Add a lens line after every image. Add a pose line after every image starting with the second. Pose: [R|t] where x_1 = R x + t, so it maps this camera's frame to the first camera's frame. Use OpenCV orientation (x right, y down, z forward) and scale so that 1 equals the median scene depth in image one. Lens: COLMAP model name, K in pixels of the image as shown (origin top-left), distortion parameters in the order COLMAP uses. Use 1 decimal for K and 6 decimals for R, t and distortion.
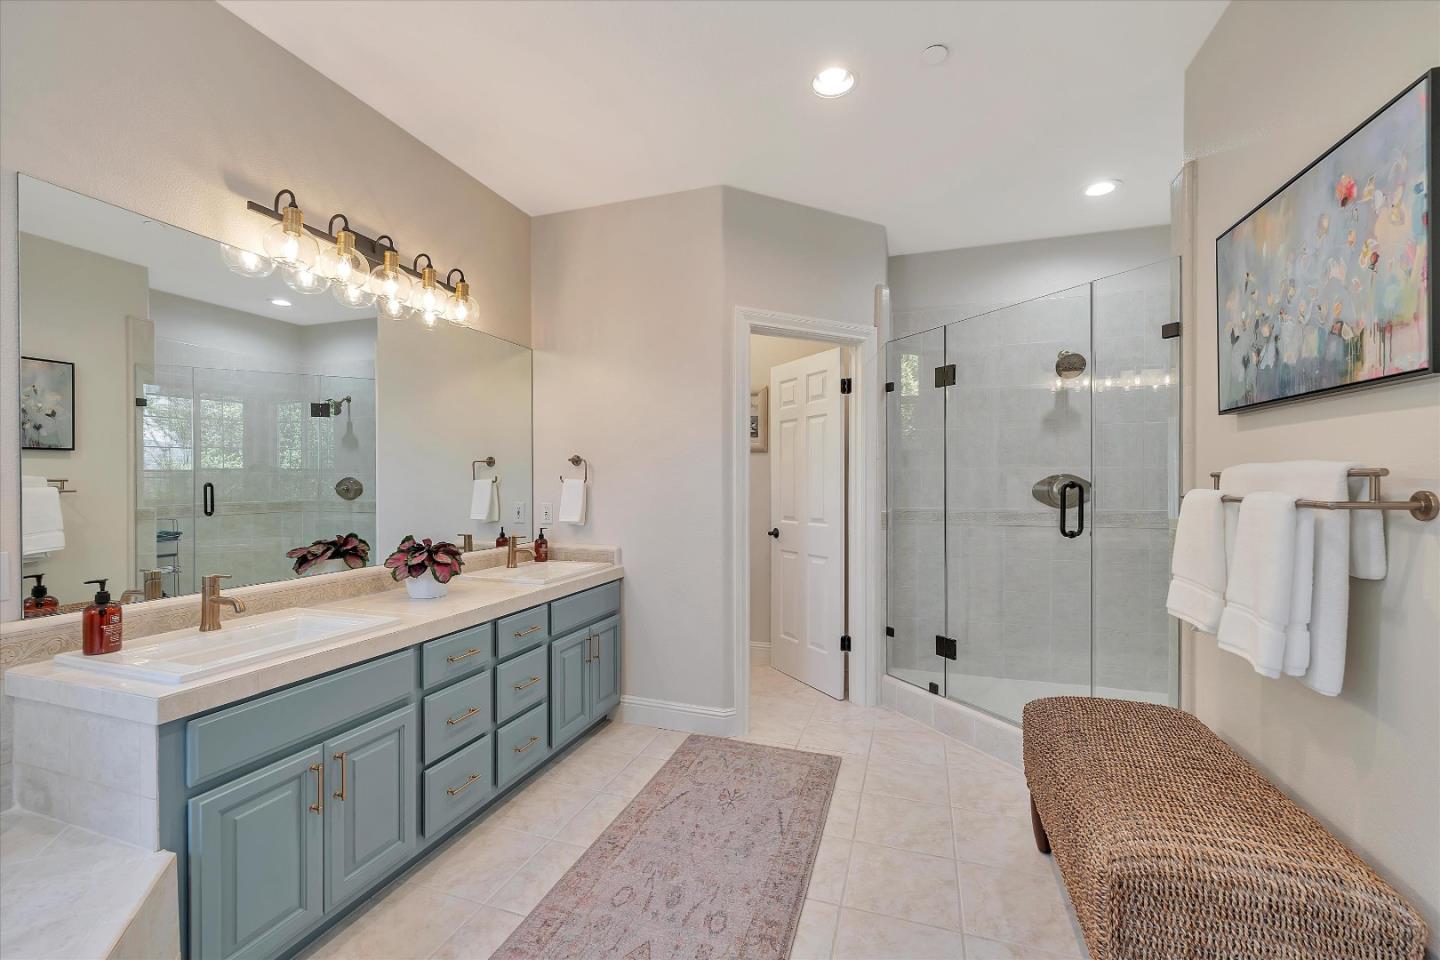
lens RADIAL K [[587.5, 0, 723.5], [0, 587.5, 486.0], [0, 0, 1]] dist [-0.002691, 0.000392]
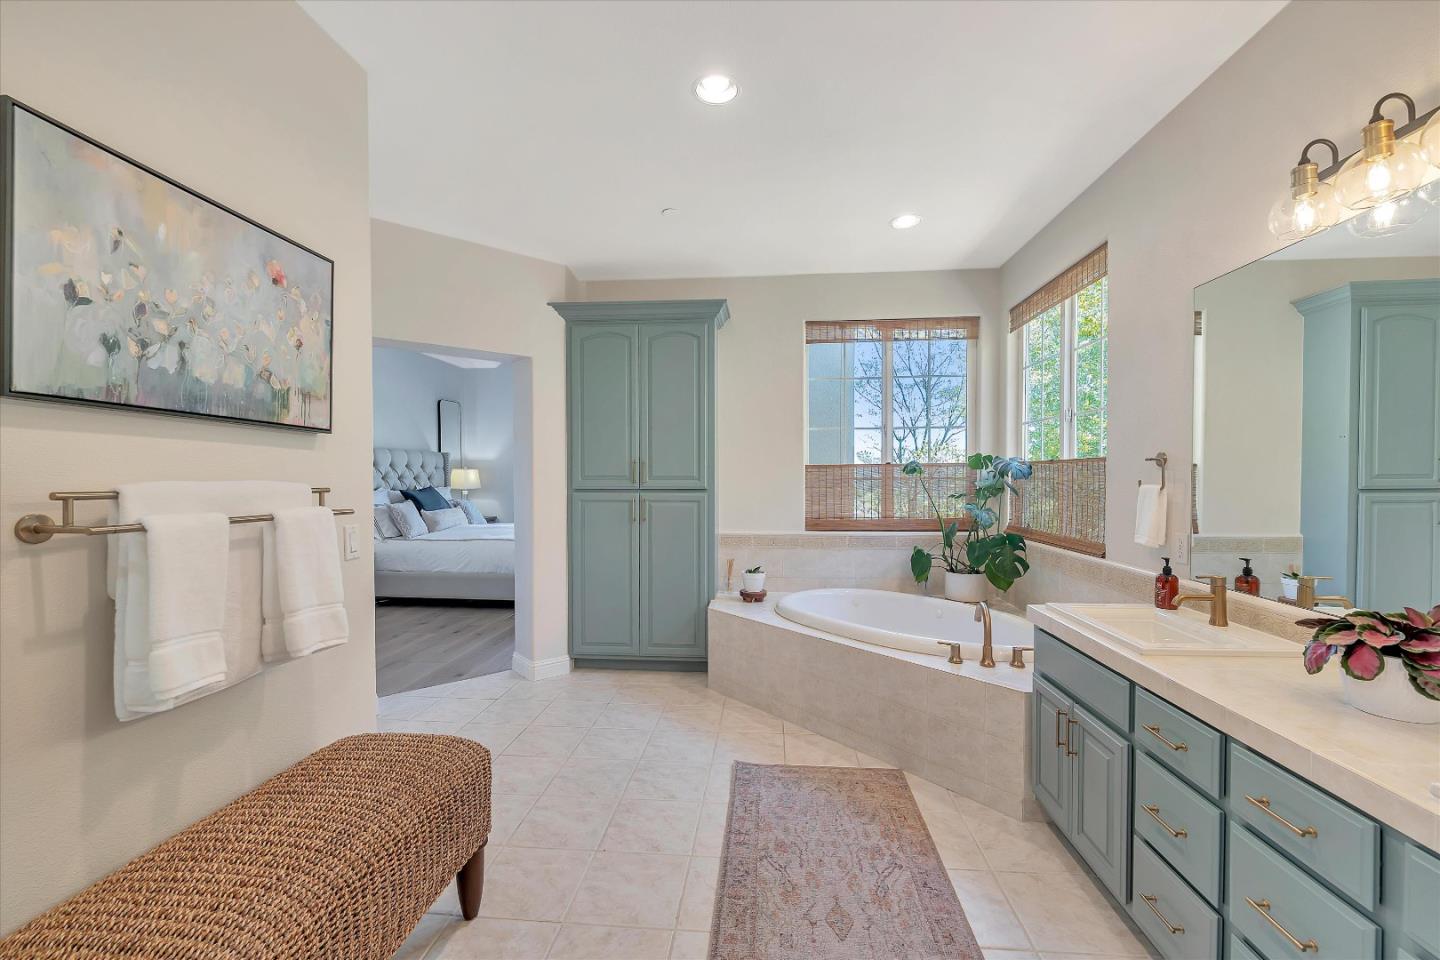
lens RADIAL K [[587.5, 0, 720.0], [0, 587.5, 481.0], [0, 0, 1]] dist [-0.002691, 0.000392]
pose [[-0.973203, 0.004897, -0.229896, 0.212669], [0.001869, 0.999909, 0.013384, -0.031745], [0.229940, 0.012596, -0.973123, 1.308081]]
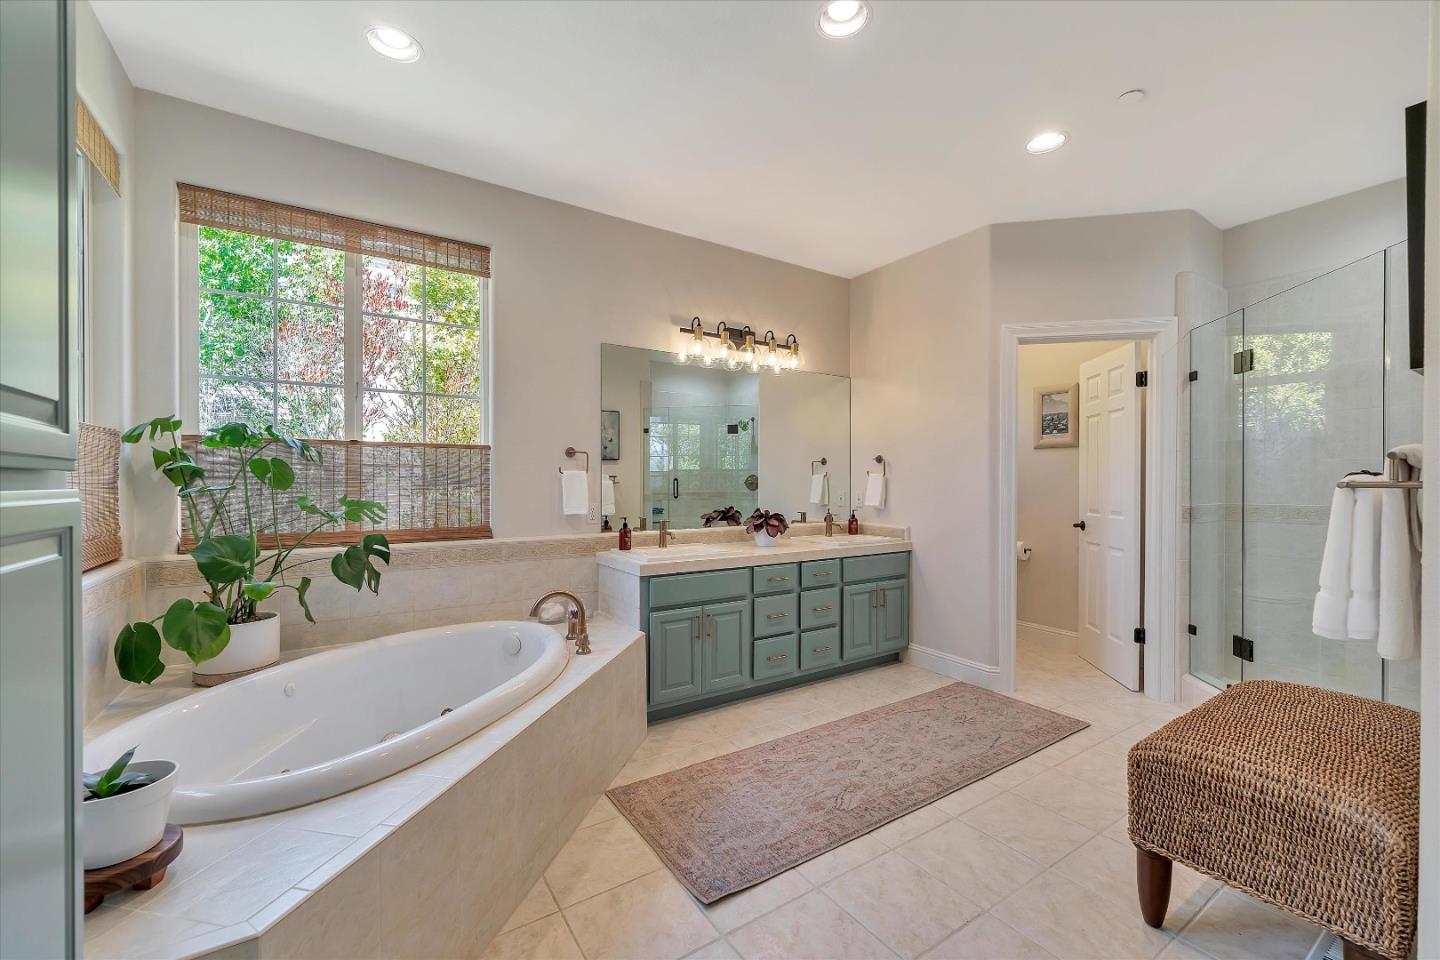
lens RADIAL K [[587.5, 0, 722.5], [0, 587.5, 483.7], [0, 0, 1]] dist [-0.002691, 0.000392]
pose [[0.786391, 0.003217, -0.617721, 0.377306], [-0.005062, 0.999986, -0.001235, 0.019144], [0.617708, 0.004098, 0.786397, -0.327498]]
